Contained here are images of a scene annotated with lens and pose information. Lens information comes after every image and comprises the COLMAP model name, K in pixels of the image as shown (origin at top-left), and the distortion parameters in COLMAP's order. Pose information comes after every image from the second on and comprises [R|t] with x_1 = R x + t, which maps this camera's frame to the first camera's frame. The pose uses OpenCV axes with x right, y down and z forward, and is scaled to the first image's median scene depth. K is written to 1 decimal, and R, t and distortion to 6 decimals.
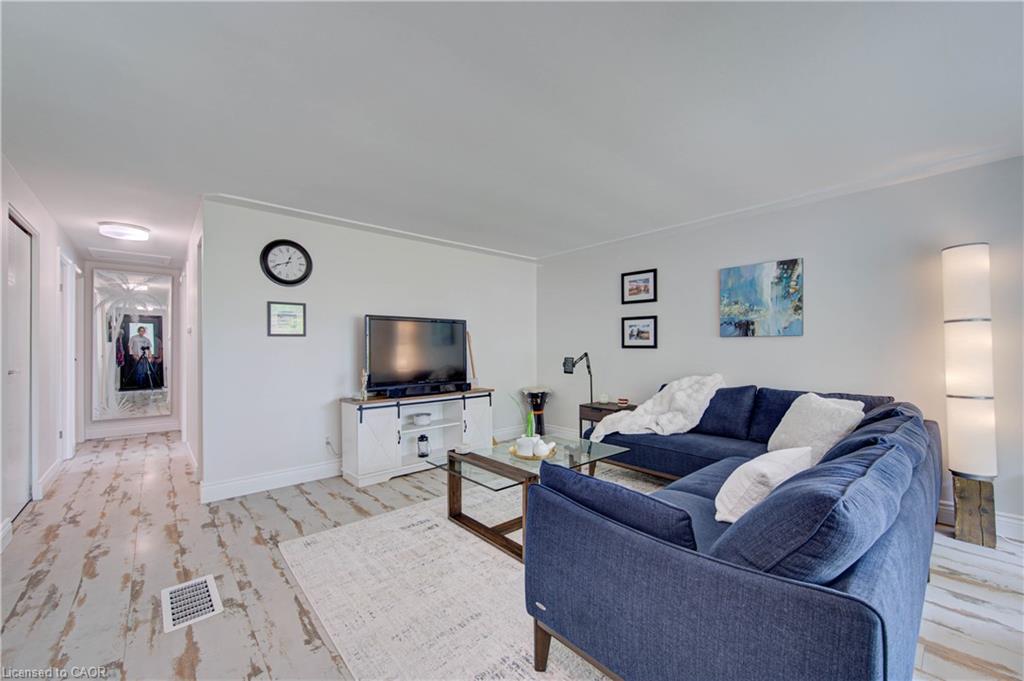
lens RADIAL K [[406.7, 0, 513.6], [0, 406.7, 343.8], [0, 0, 1]] dist [0.002657, -0.000646]
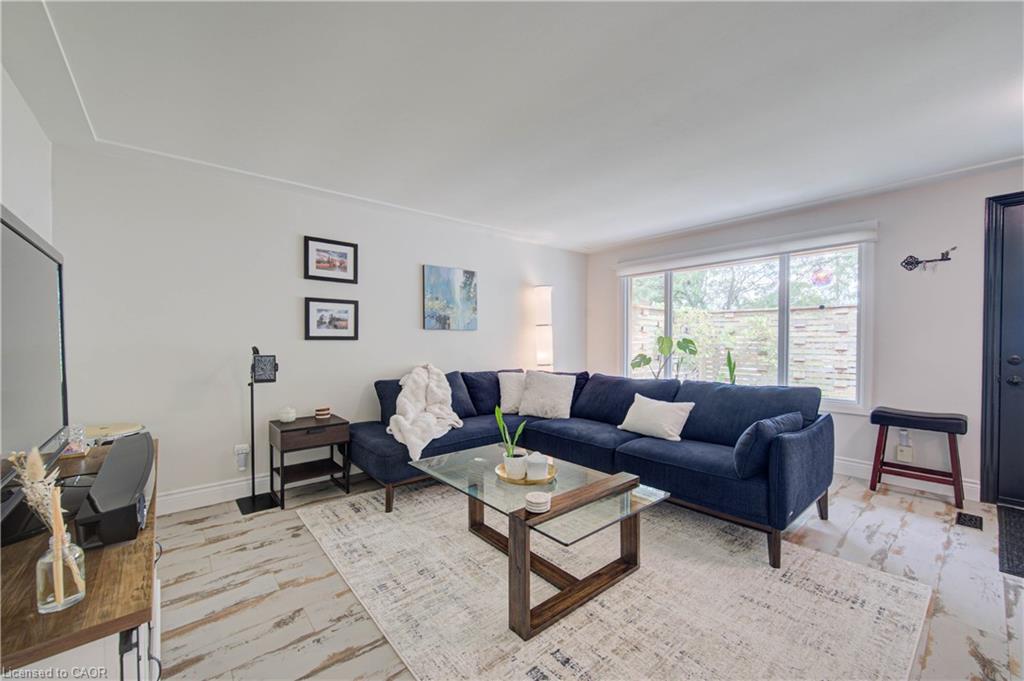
lens RADIAL K [[406.7, 0, 514.2], [0, 406.7, 340.5], [0, 0, 1]] dist [0.002657, -0.000646]
pose [[0.016130, -0.005777, 0.999853, -0.478497], [-0.013403, 0.999892, 0.005994, 0.003041], [-0.999780, -0.013498, 0.016051, 0.663158]]
